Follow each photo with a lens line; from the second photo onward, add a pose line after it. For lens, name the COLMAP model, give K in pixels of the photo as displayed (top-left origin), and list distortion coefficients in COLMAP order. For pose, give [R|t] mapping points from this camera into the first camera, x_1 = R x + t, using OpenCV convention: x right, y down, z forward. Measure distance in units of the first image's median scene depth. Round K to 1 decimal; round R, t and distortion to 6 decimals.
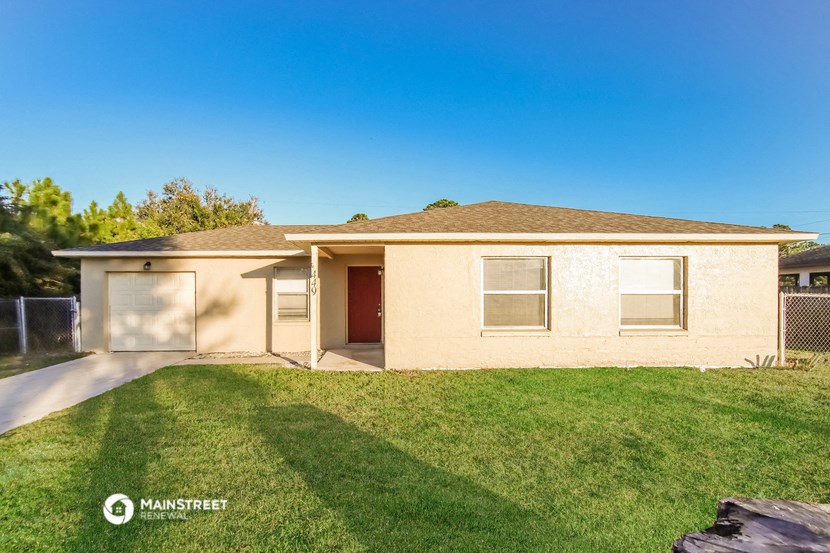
lens RADIAL K [[382.9, 0, 412.3], [0, 382.9, 309.3], [0, 0, 1]] dist [-0.039793, 0.000546]
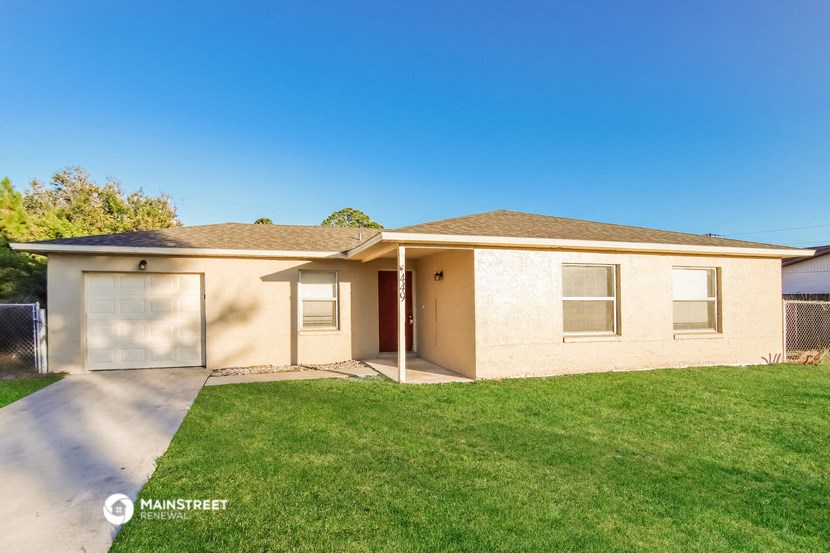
lens RADIAL K [[382.9, 0, 412.3], [0, 382.9, 309.3], [0, 0, 1]] dist [-0.039793, 0.000546]
pose [[0.978735, -0.002461, 0.205114, -0.308818], [0.005812, 0.999859, -0.015738, -0.002182], [-0.205046, 0.016596, 0.978612, 0.076850]]
